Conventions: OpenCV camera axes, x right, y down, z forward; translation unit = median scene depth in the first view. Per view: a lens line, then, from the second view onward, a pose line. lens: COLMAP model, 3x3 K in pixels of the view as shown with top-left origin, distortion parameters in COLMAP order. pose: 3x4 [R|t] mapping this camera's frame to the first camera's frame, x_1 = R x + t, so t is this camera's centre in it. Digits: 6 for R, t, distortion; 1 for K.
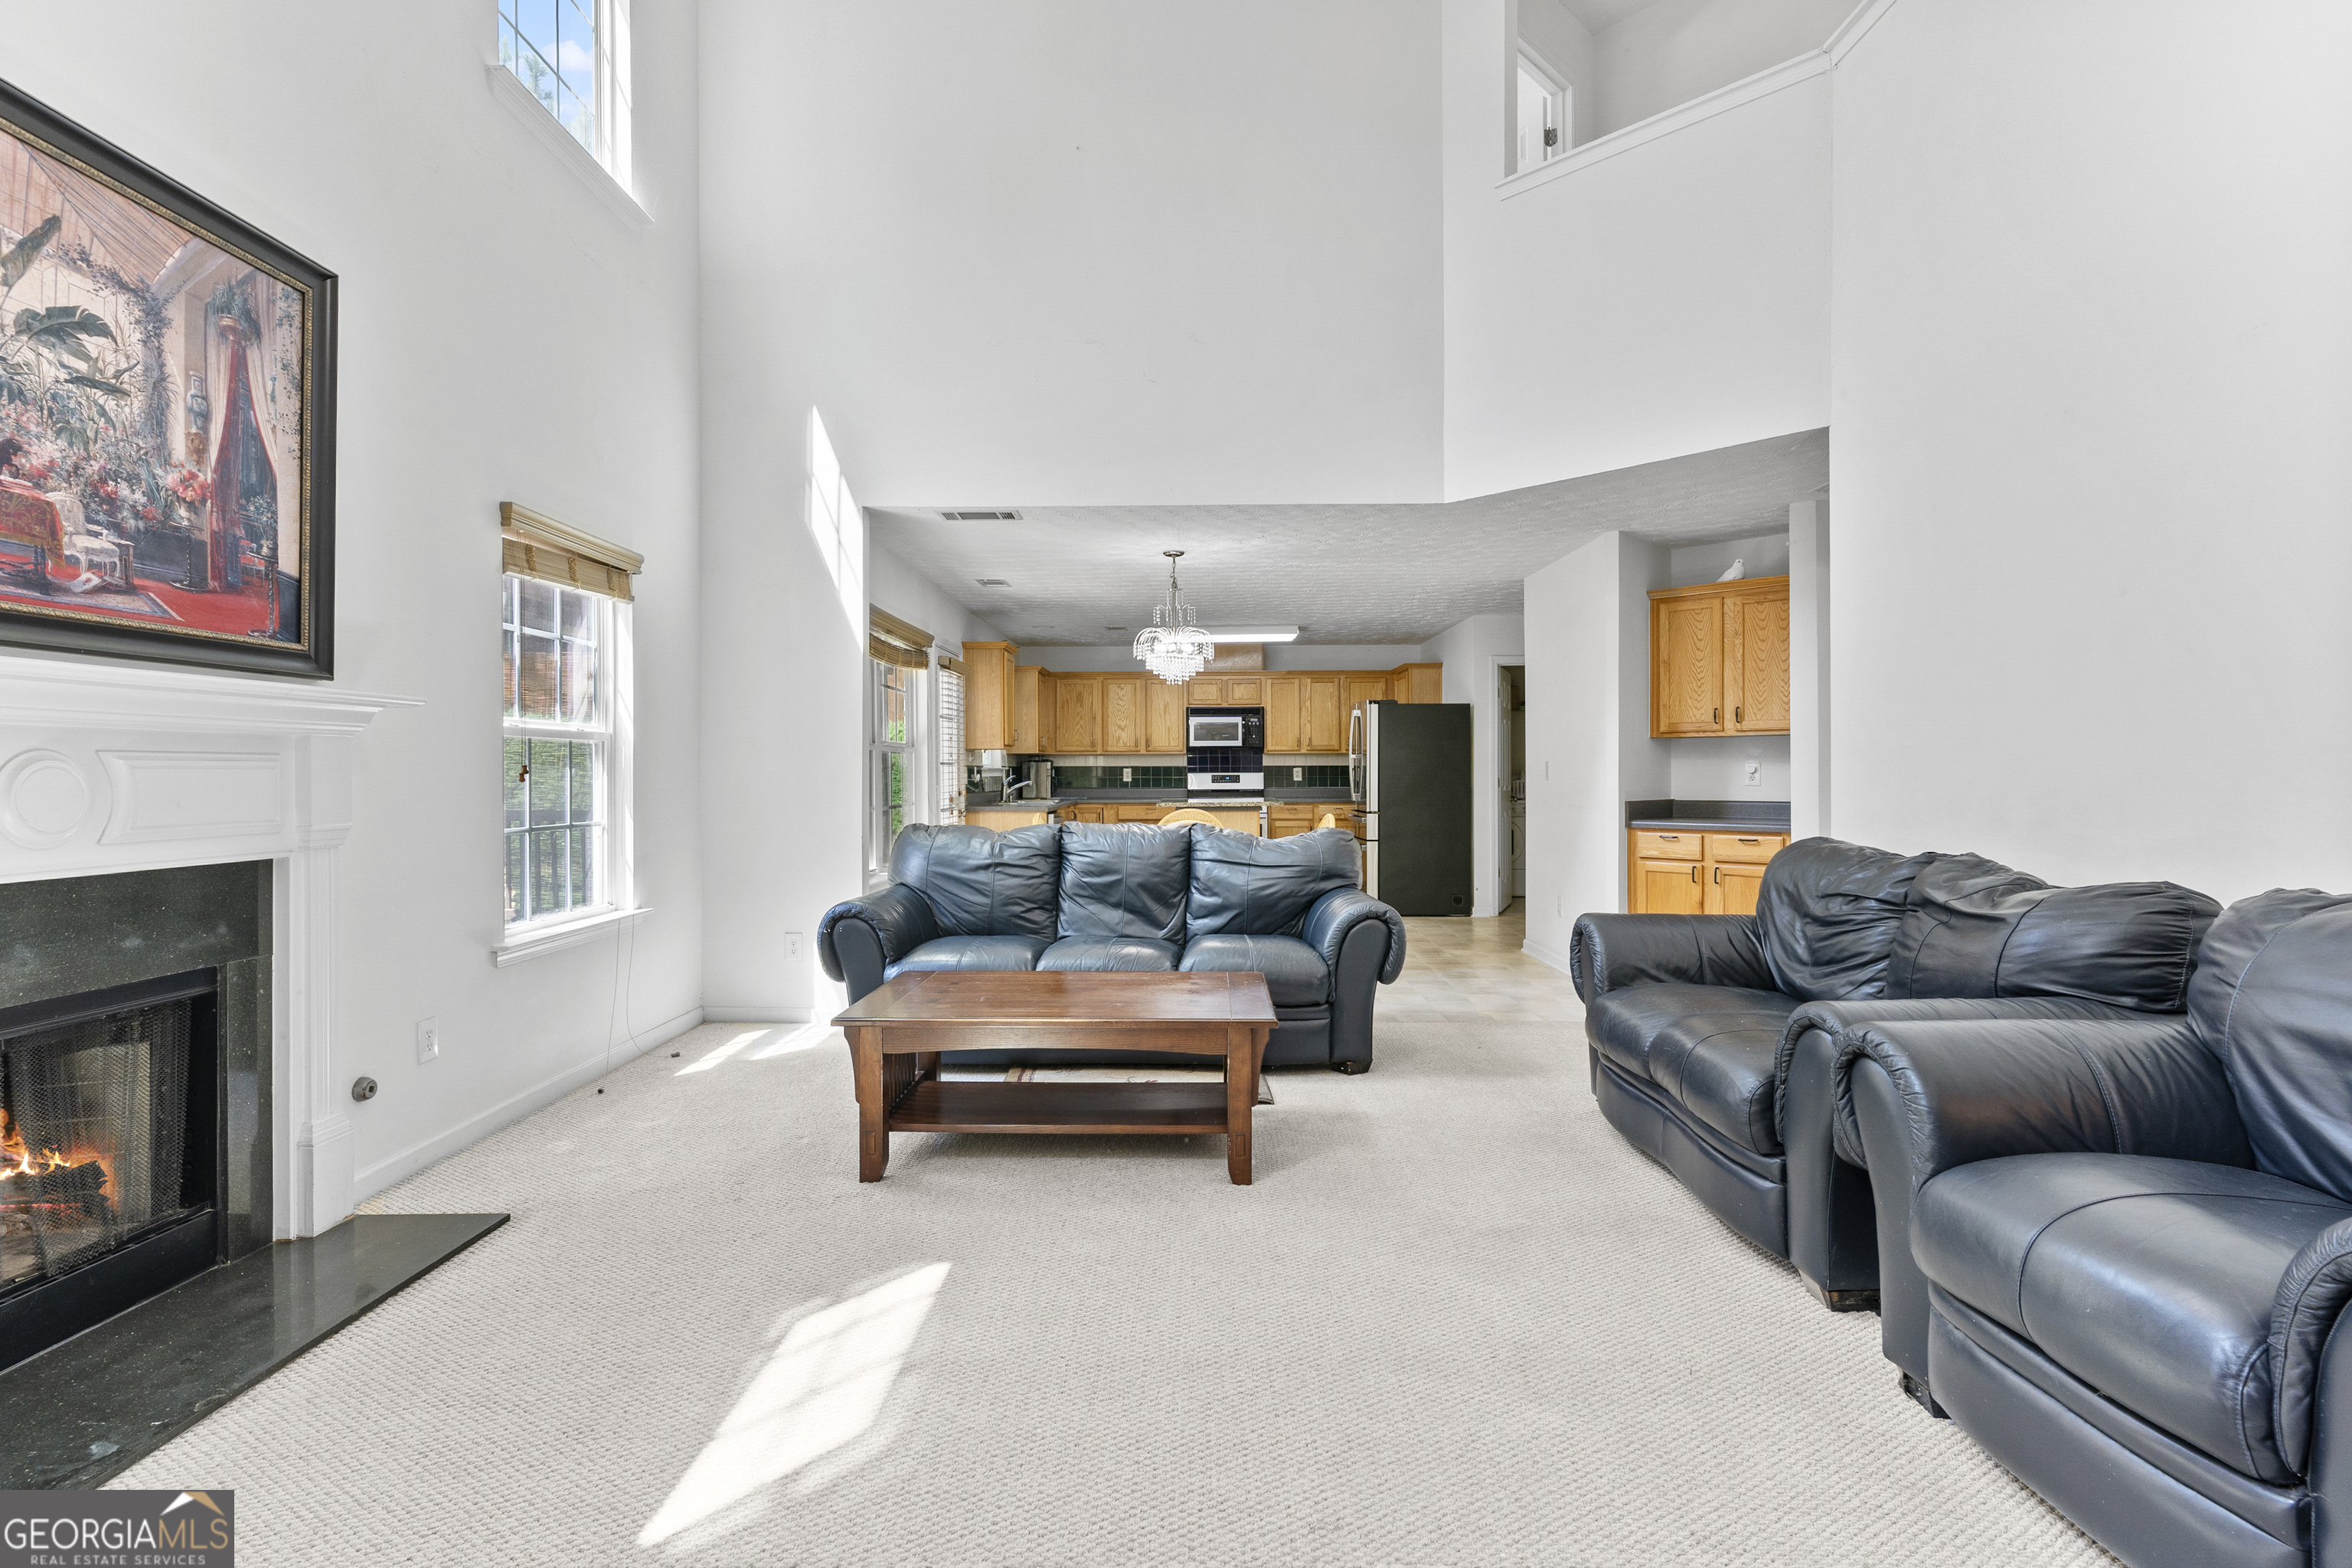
lens RADIAL K [[1115.5, 0, 1173.3], [0, 1115.5, 765.4], [0, 0, 1]] dist [0.002927, 0.000495]
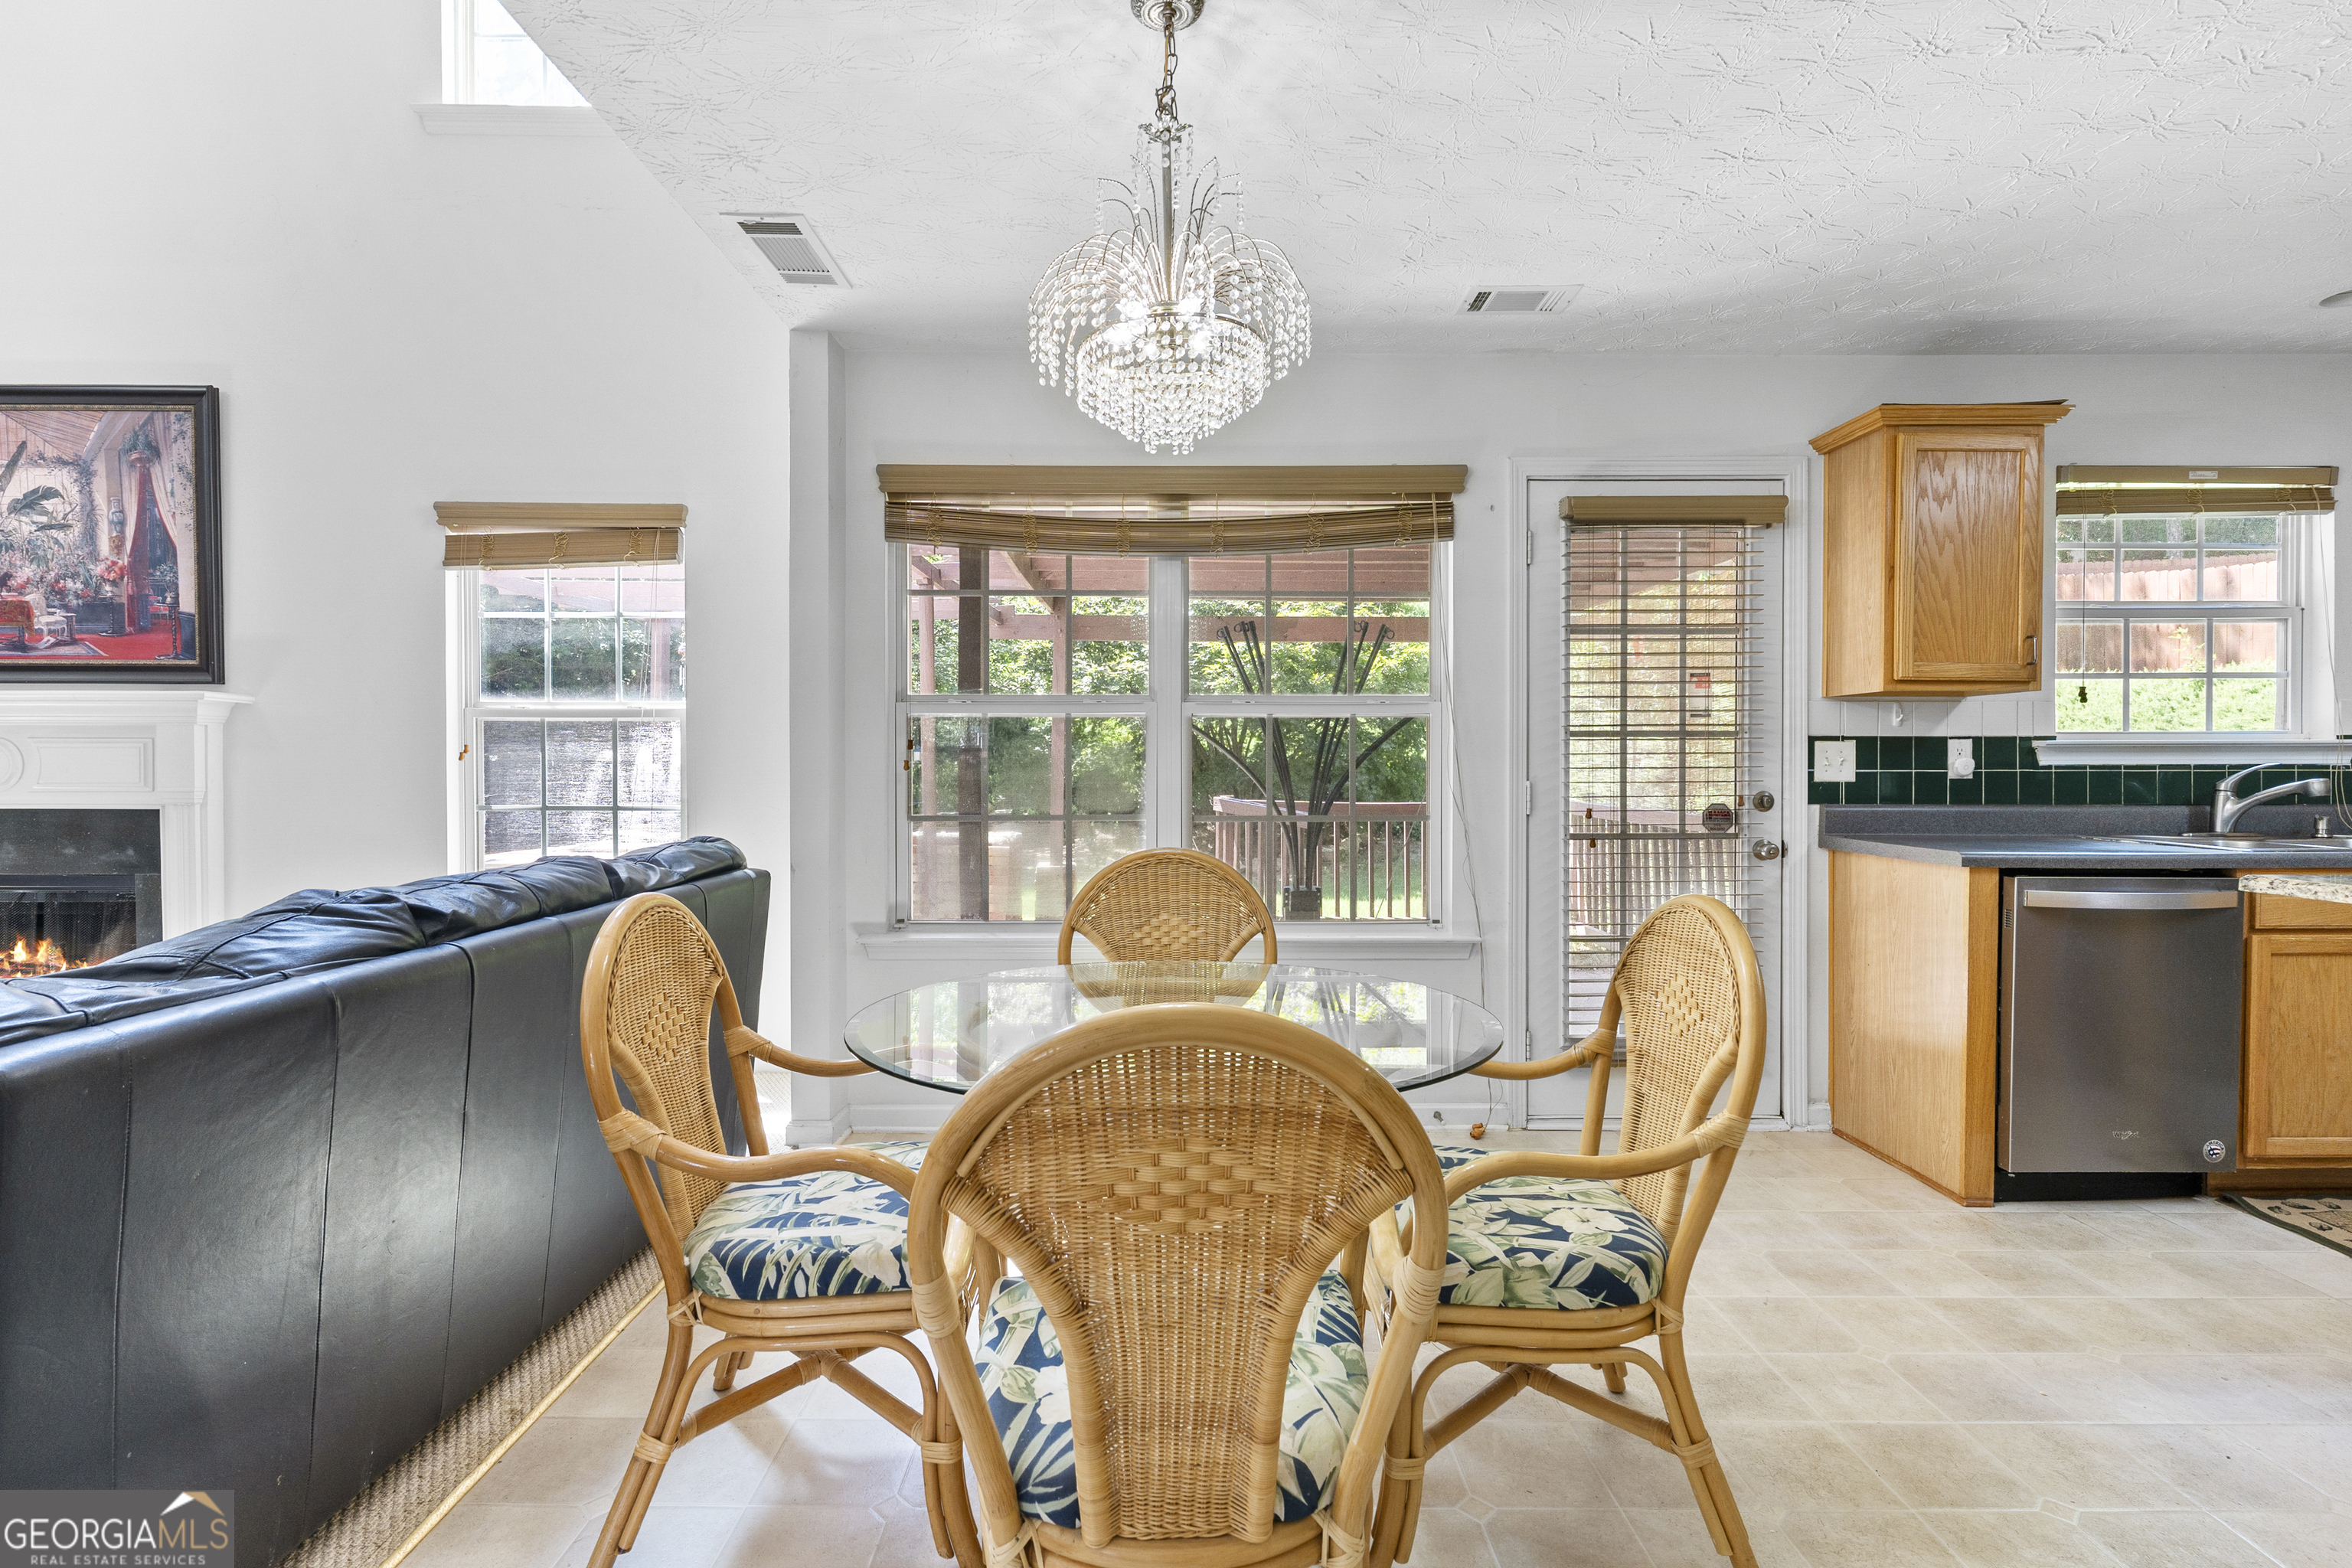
lens RADIAL K [[1115.5, 0, 1173.3], [0, 1115.5, 765.4], [0, 0, 1]] dist [0.002927, 0.000495]
pose [[0.022029, 0.008514, -0.999721, 0.417920], [0.005096, 0.999950, 0.008628, 0.011975], [0.999744, -0.005285, 0.021984, 1.384732]]
